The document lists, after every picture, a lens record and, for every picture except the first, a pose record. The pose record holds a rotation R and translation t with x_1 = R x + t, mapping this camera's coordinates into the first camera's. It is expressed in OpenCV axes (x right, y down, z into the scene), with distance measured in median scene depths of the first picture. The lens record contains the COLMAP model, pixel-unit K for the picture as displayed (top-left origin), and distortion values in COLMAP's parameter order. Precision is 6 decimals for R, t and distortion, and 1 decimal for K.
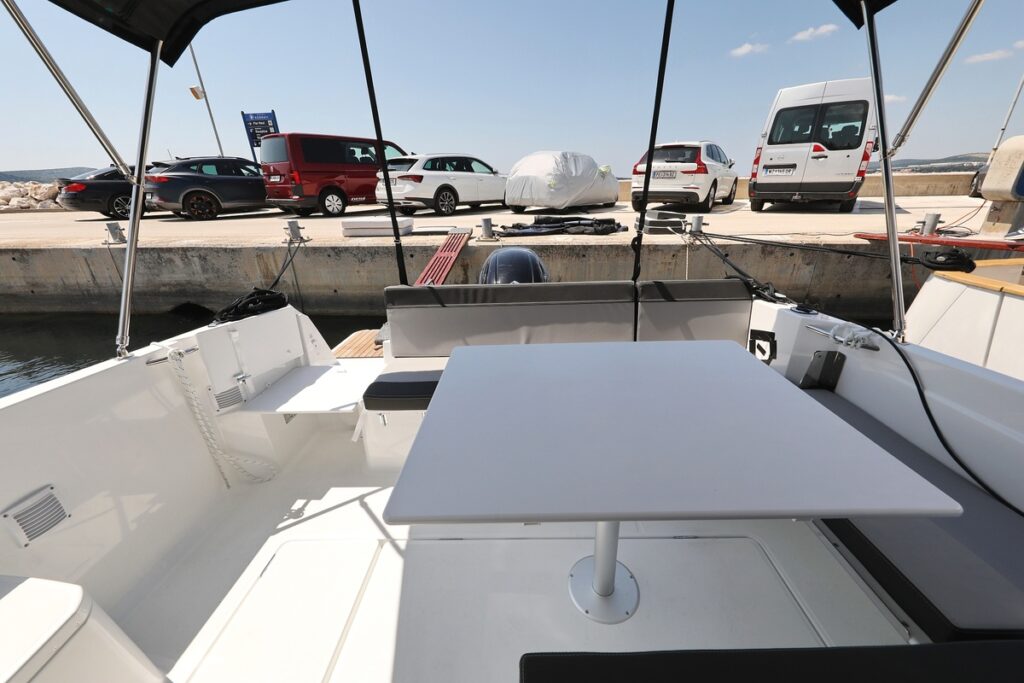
lens RADIAL K [[429.1, 0, 512.0], [0, 429.1, 341.5], [0, 0, 1]] dist [0.000808, 0.000297]
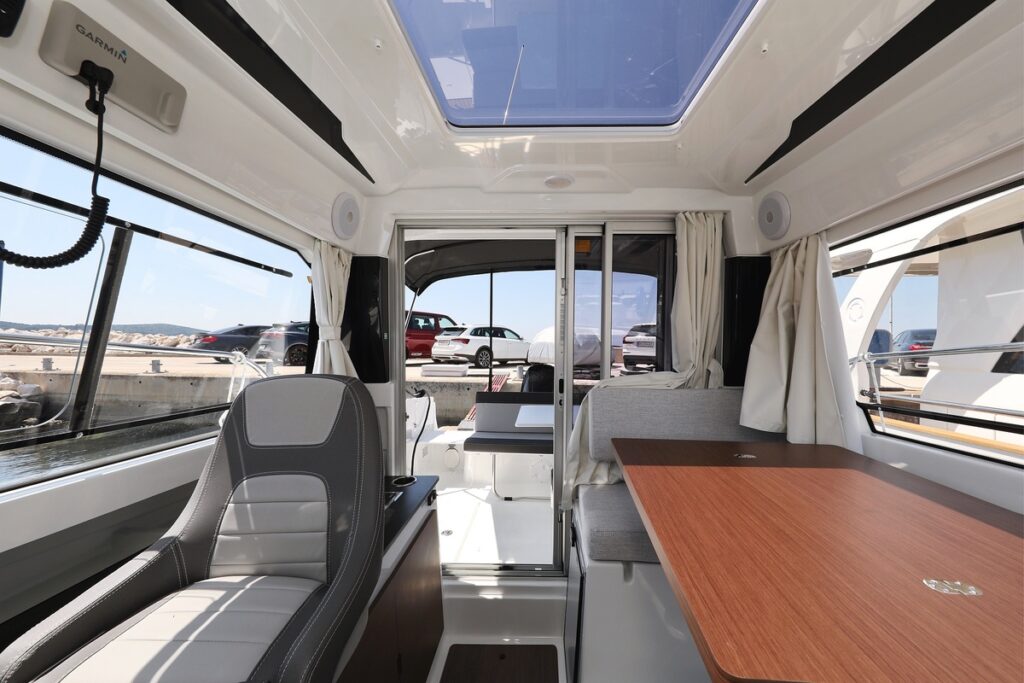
lens RADIAL K [[429.1, 0, 512.0], [0, 429.1, 341.5], [0, 0, 1]] dist [0.000808, 0.000297]
pose [[0.998764, 0.032350, -0.037726, -0.018113], [-0.043802, 0.931627, -0.360766, 0.103614], [0.023475, 0.361972, 0.931893, -0.259057]]
